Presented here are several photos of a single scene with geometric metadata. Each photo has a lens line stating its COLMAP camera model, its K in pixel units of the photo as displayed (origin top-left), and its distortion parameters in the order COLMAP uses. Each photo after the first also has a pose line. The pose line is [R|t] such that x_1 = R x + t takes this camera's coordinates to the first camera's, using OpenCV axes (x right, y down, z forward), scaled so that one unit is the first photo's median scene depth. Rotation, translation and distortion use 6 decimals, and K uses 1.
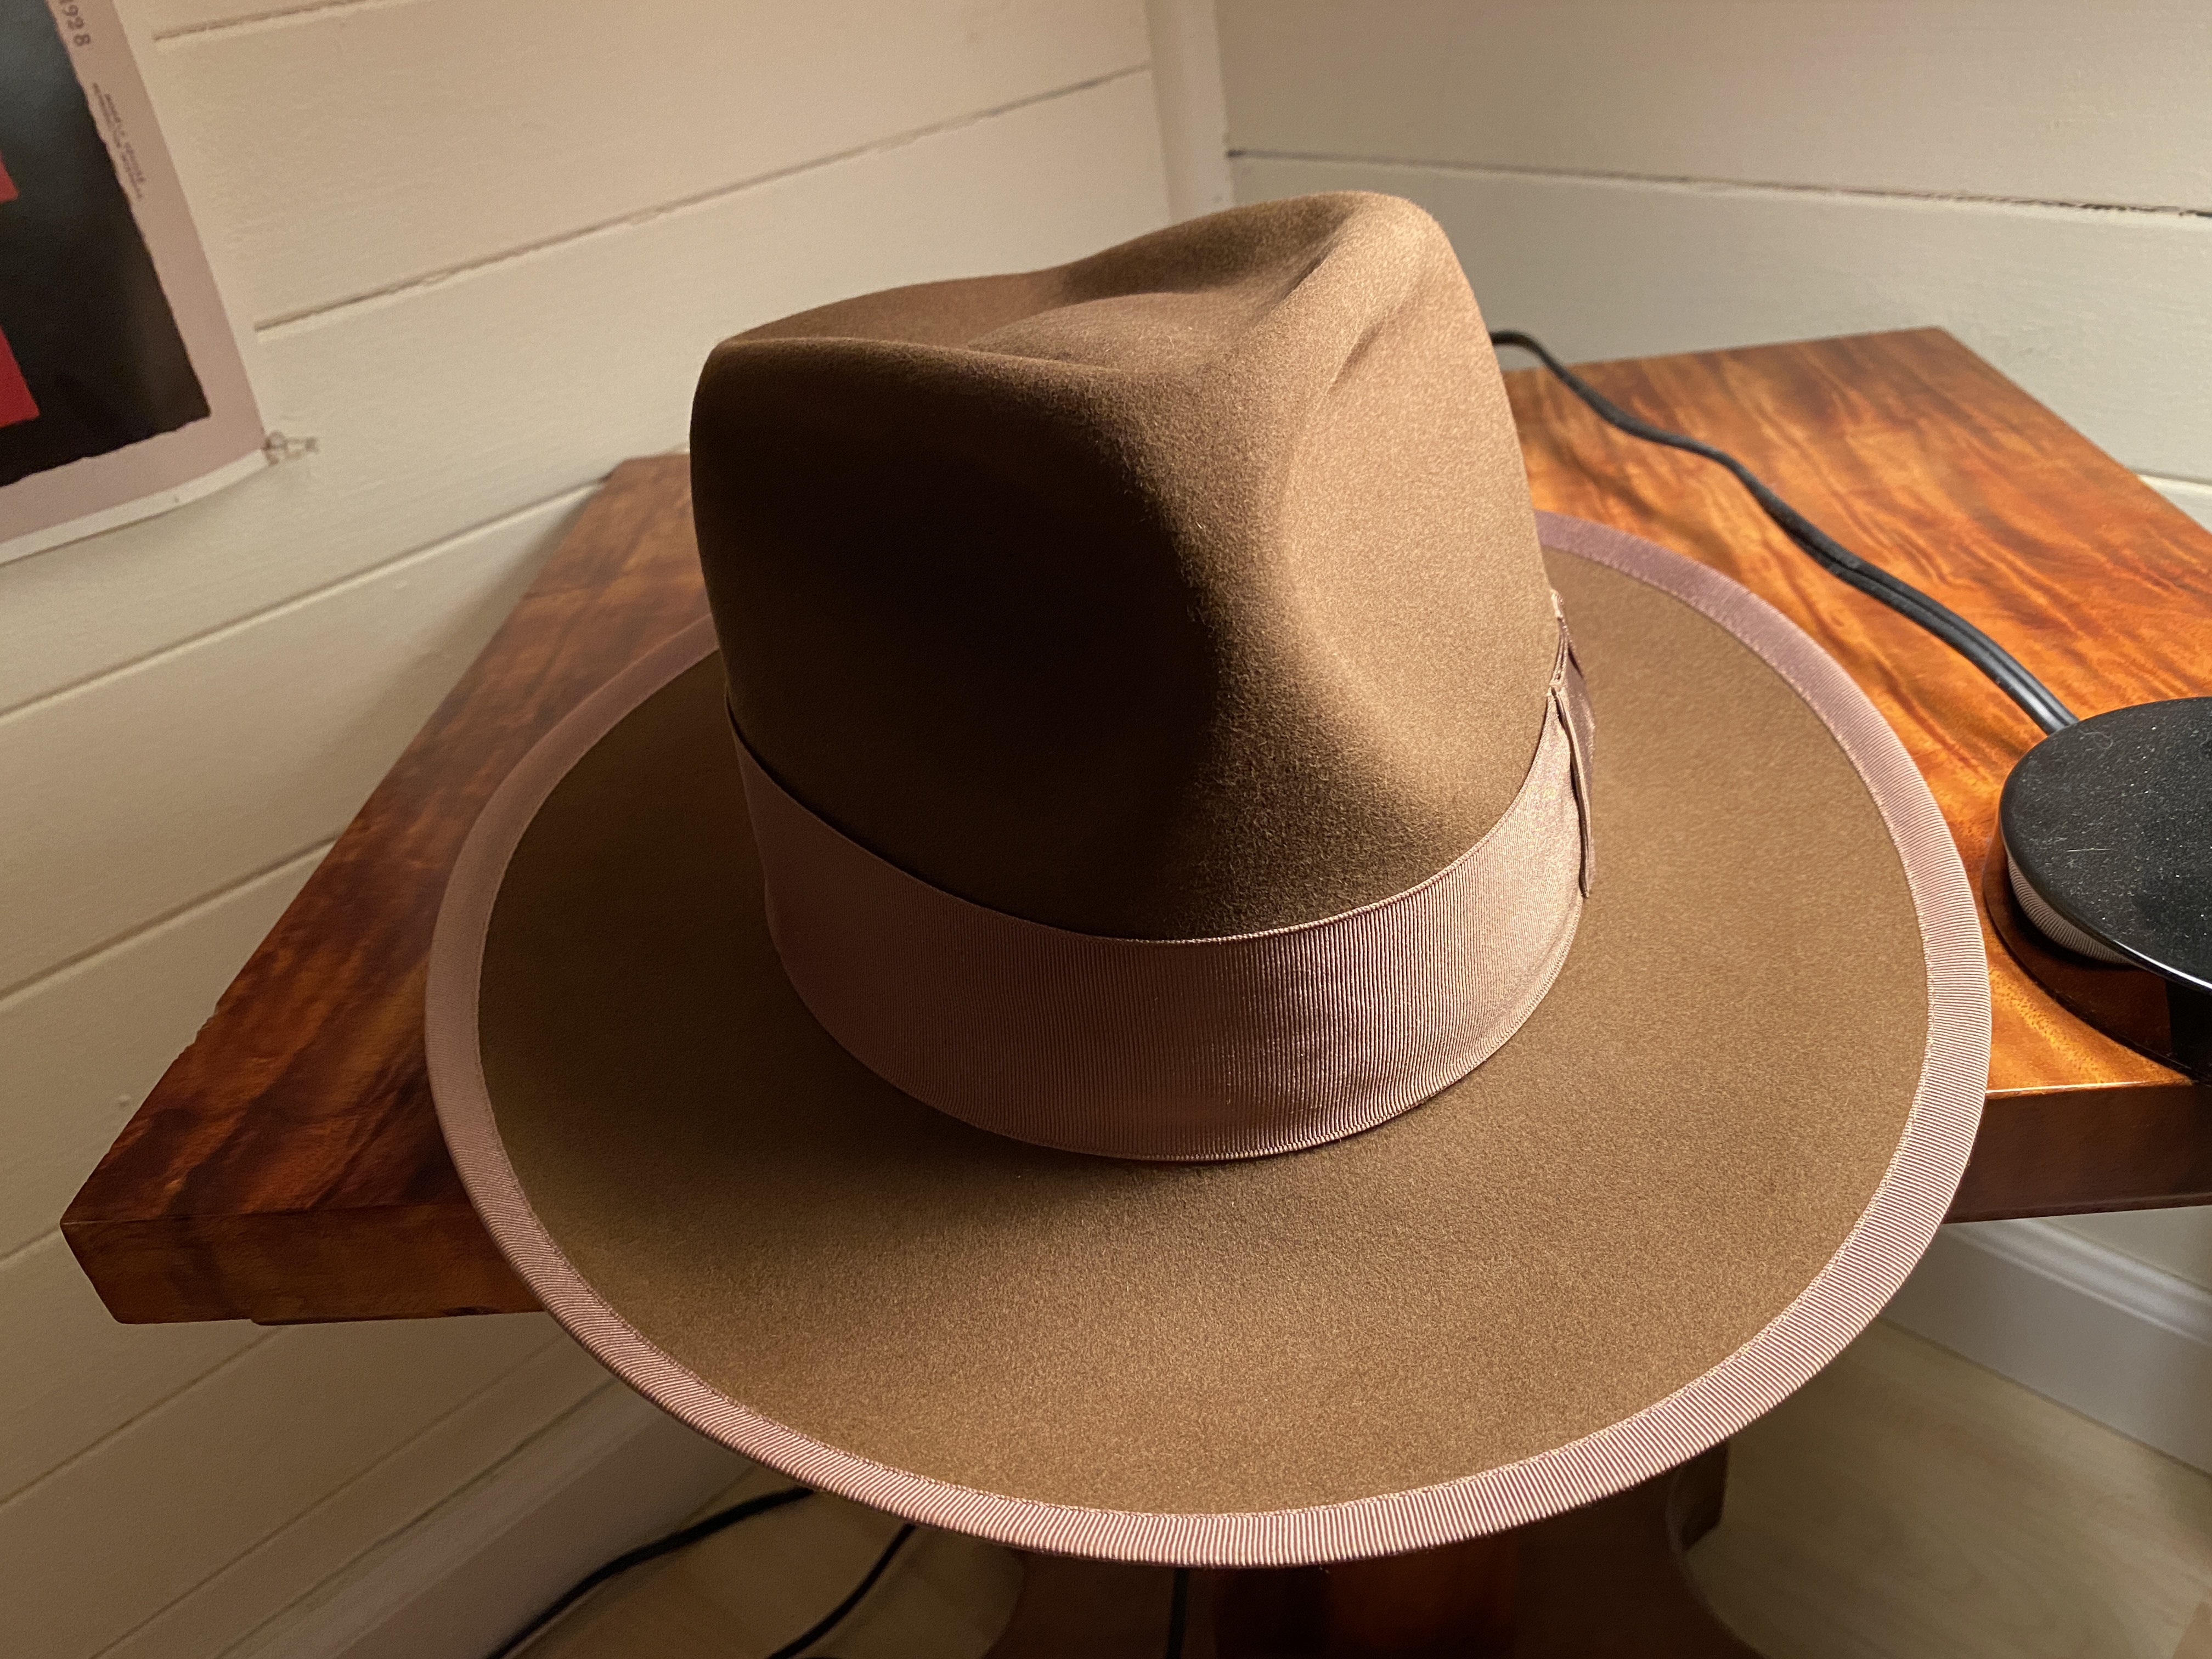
lens RADIAL K [[1688.8, 0, 1108.9], [0, 1688.8, 832.4], [0, 0, 1]] dist [-0.004778, -0.003645]
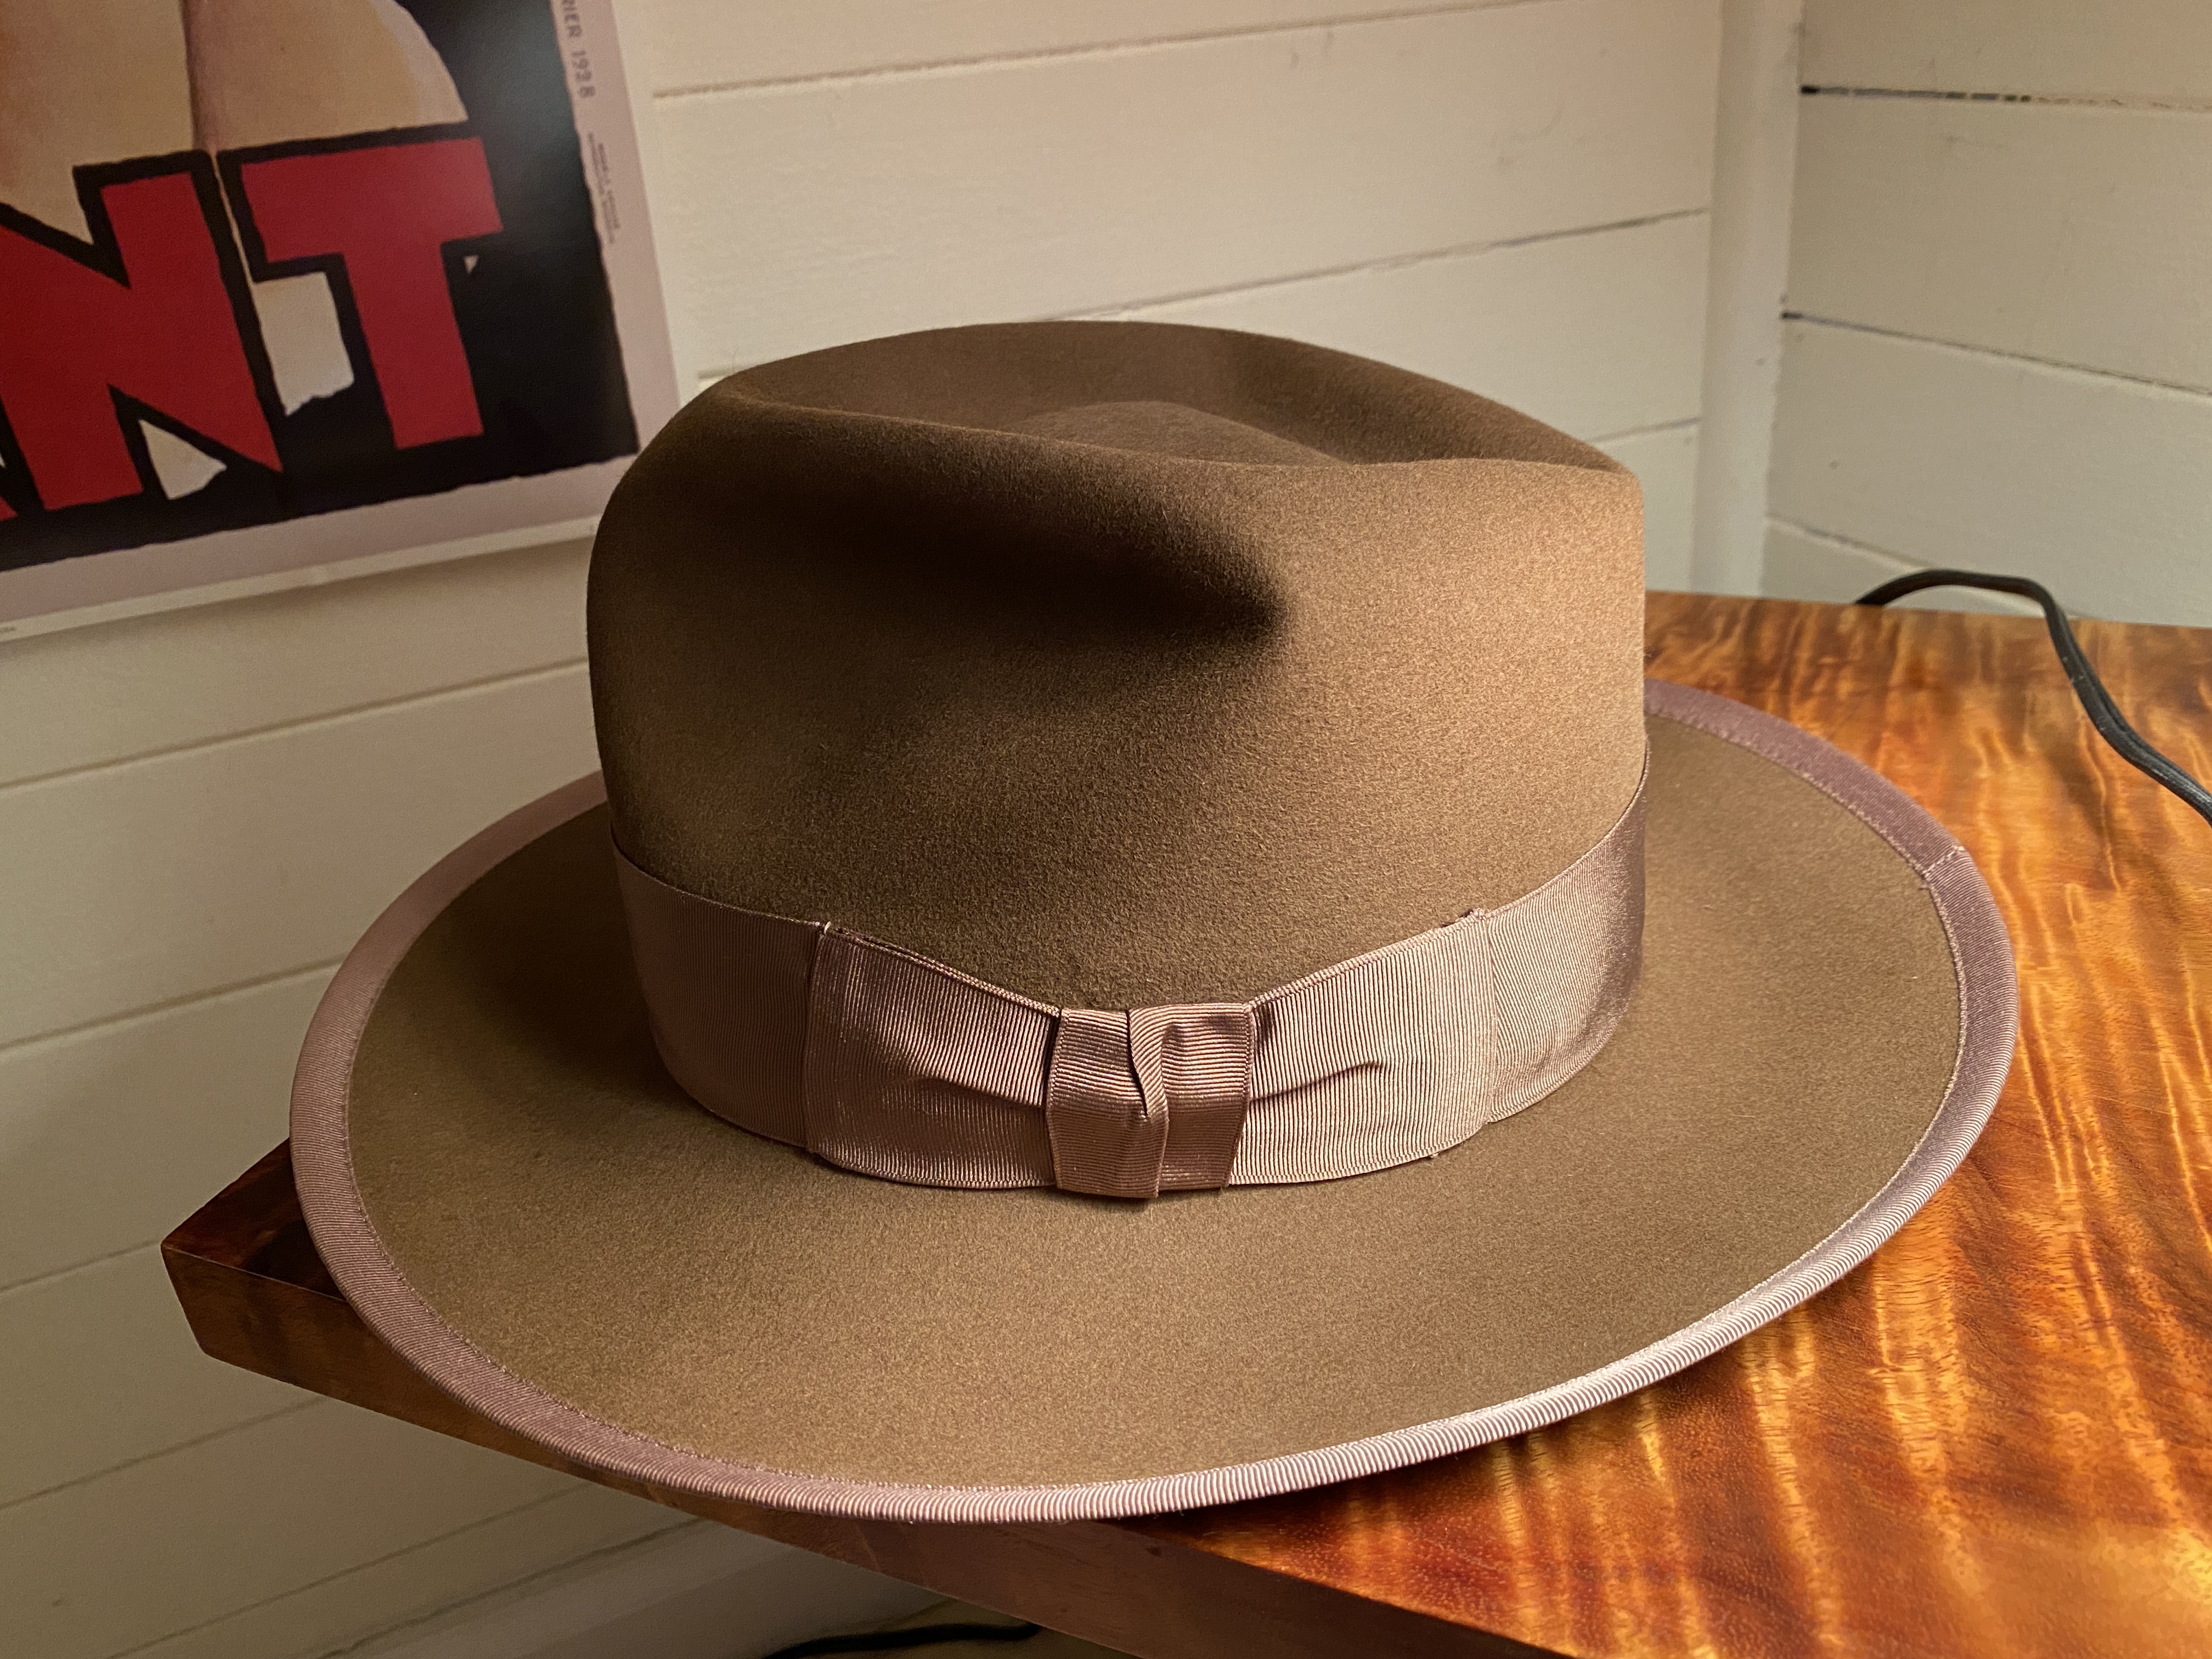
lens RADIAL K [[1708.3, 0, 1106.0], [0, 1708.3, 829.5], [0, 0, 1]] dist [-0.008286, 0.004348]
pose [[0.934128, 0.204671, -0.292428, 0.087079], [-0.219841, 0.975339, -0.019613, -0.067266], [0.281202, 0.082609, 0.956086, 0.104868]]
